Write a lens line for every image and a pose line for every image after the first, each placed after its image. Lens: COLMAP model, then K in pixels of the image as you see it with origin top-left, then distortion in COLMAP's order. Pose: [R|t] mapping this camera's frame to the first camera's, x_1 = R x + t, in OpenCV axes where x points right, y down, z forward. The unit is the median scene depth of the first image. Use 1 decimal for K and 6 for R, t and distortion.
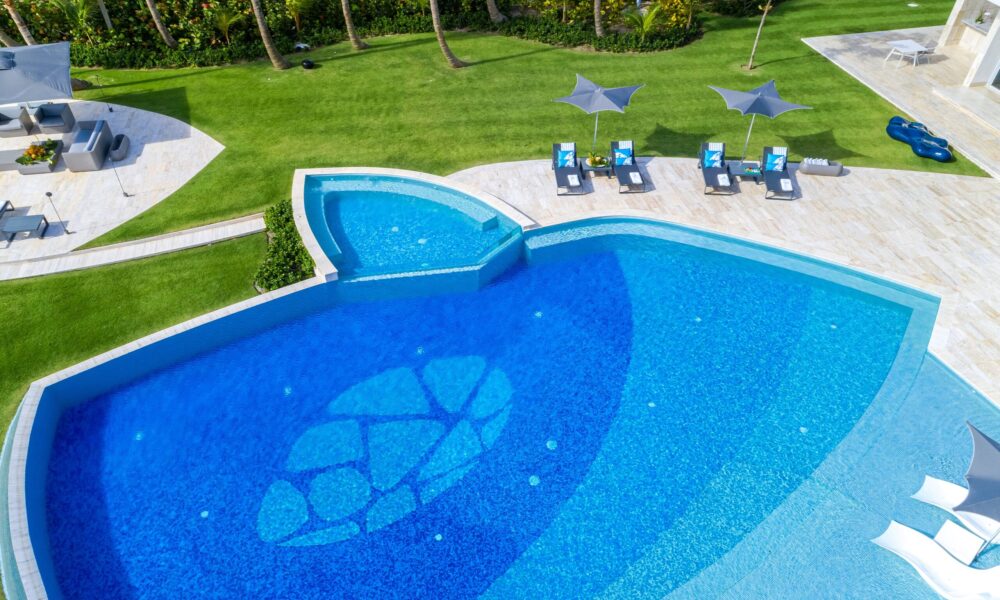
lens RADIAL K [[803.1, 0, 500.0], [0, 803.1, 300.0], [0, 0, 1]] dist [0.034655, 0.000401]
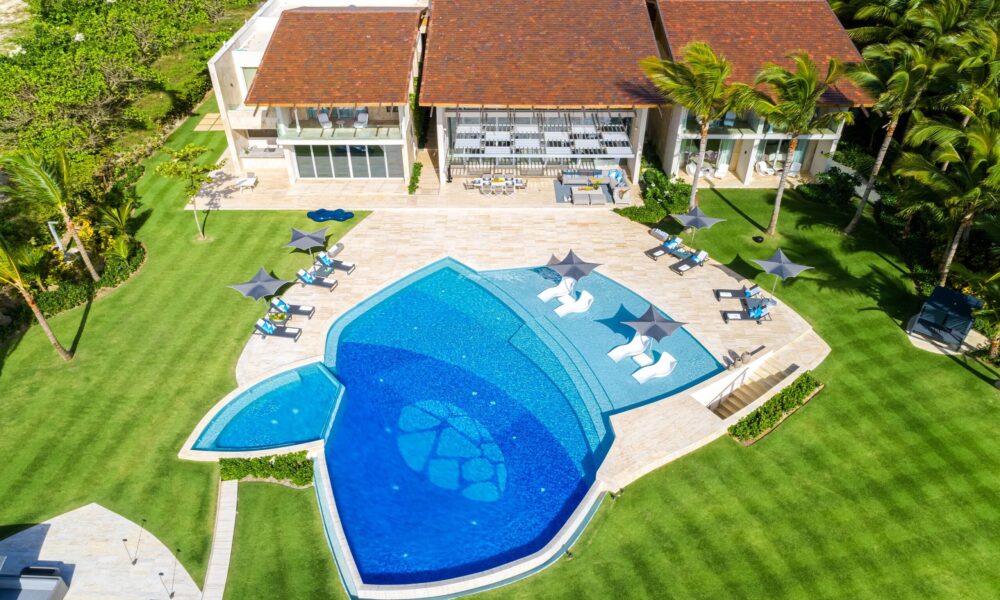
lens RADIAL K [[803.1, 0, 500.0], [0, 803.1, 300.0], [0, 0, 1]] dist [0.034655, 0.000401]
pose [[0.225945, -0.550696, 0.803544, -1.070810], [0.607674, 0.724384, 0.325577, -0.464062], [-0.761368, 0.414730, 0.498315, -0.132022]]
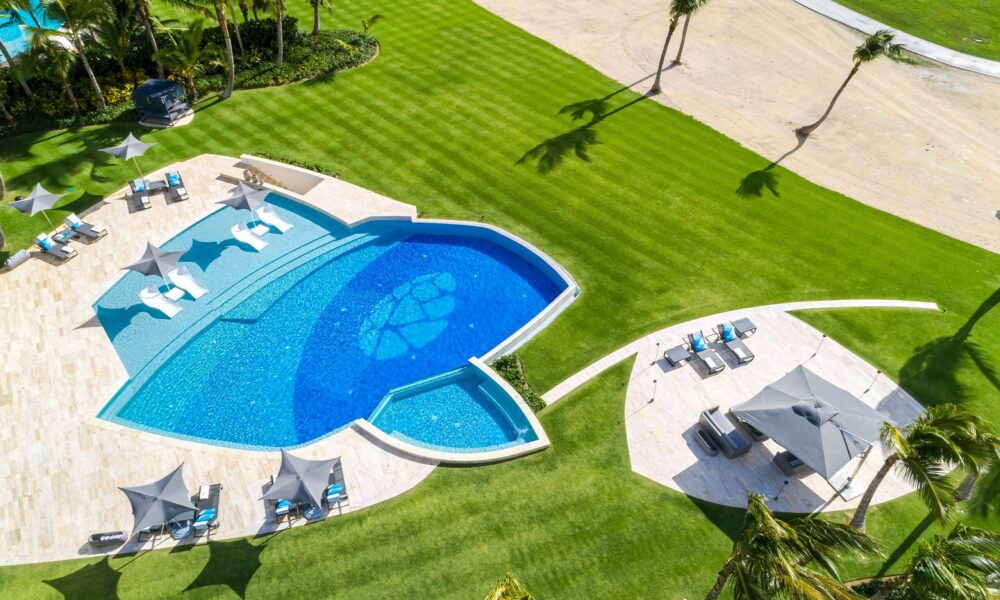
lens RADIAL K [[803.1, 0, 500.0], [0, 803.1, 300.0], [0, 0, 1]] dist [0.034655, 0.000401]
pose [[-0.969281, 0.159888, -0.186897, 0.025560], [-0.157481, 0.180256, 0.970931, -1.474241], [0.188930, 0.970538, -0.149539, 0.993135]]
